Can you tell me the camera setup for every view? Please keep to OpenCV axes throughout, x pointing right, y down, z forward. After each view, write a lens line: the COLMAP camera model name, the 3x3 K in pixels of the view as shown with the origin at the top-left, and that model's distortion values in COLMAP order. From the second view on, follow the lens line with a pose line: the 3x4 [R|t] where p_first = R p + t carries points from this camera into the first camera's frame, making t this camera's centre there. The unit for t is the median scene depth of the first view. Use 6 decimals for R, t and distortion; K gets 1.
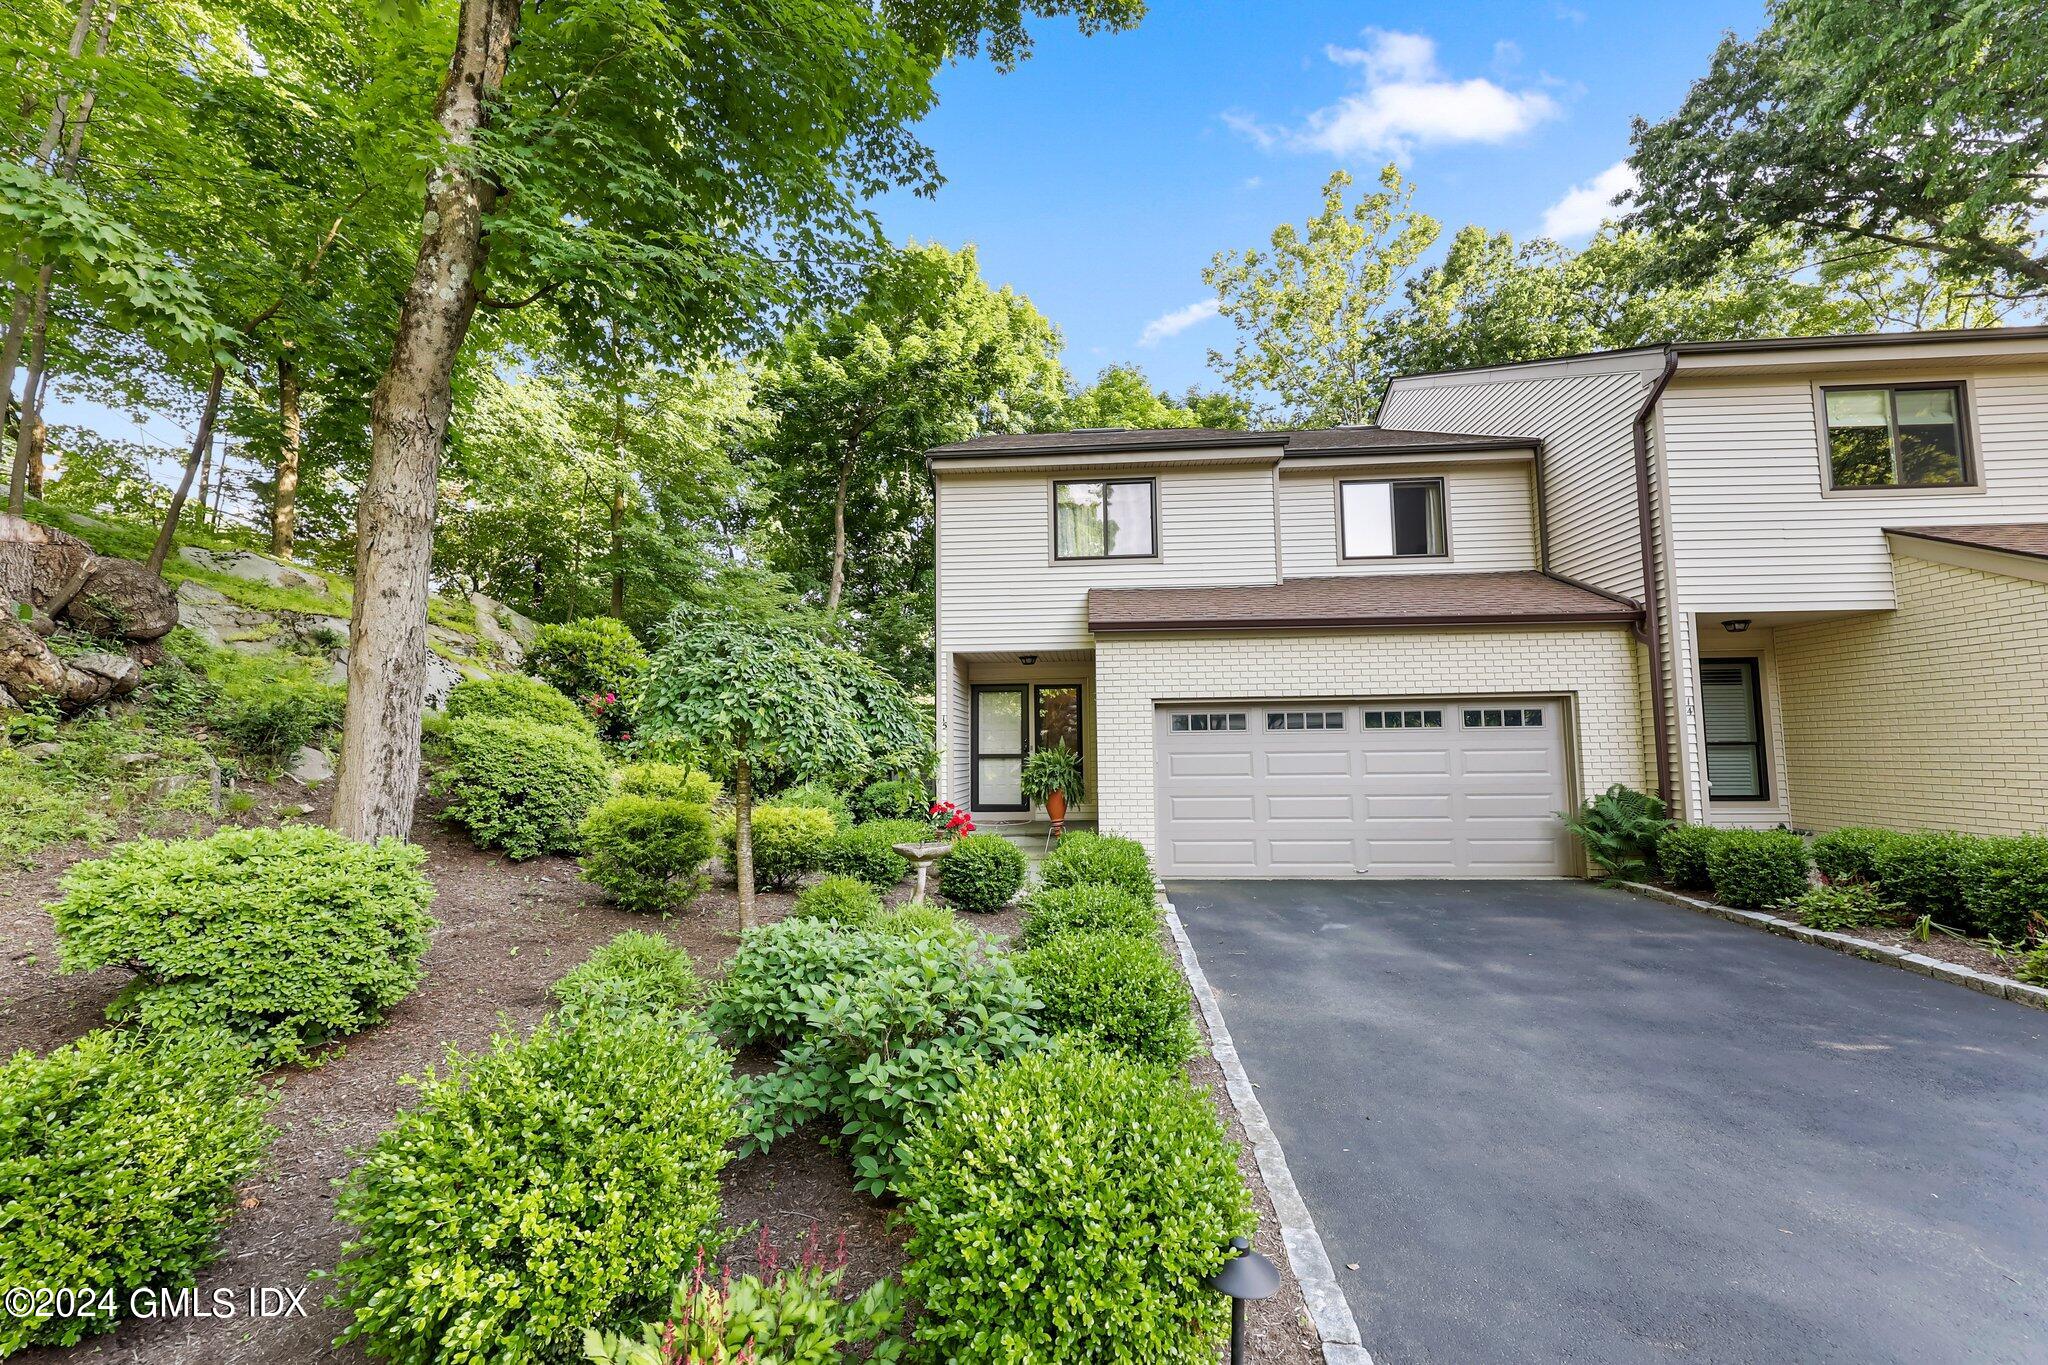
lens RADIAL K [[834.6, 0, 1010.9], [0, 834.6, 685.1], [0, 0, 1]] dist [0.000227, -0.000279]
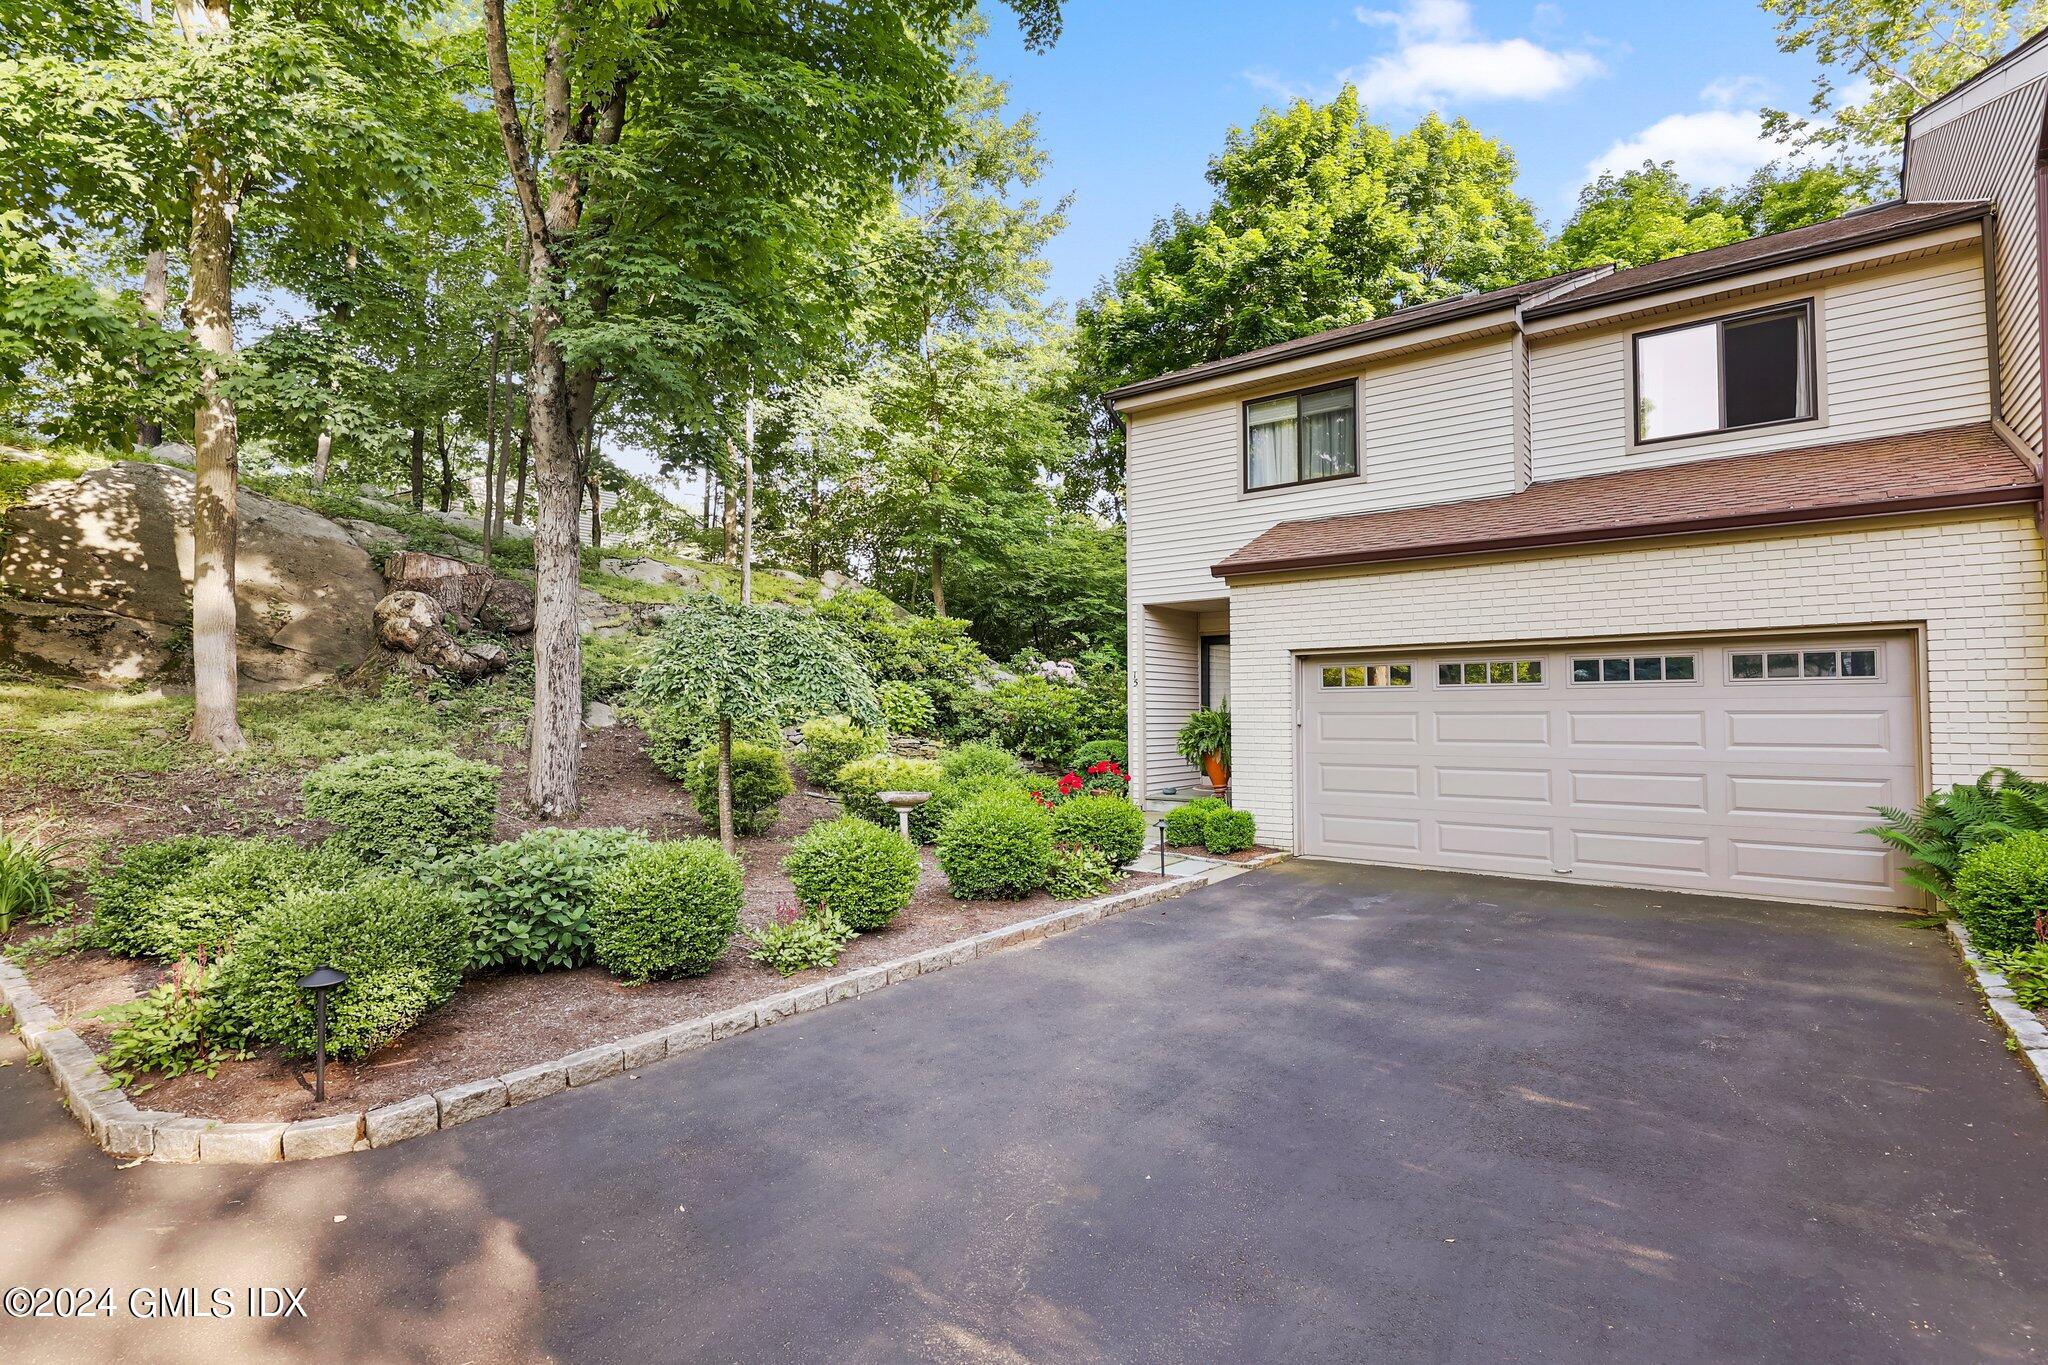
lens RADIAL K [[974.1, 0, 1024.0], [0, 974.1, 682.5], [0, 0, 1]] dist [0.000857, 0.000565]
pose [[0.839978, -0.008741, -0.542551, 0.485704], [0.036867, 0.998479, 0.040992, -0.001448], [0.541367, -0.054434, 0.839022, 0.005588]]
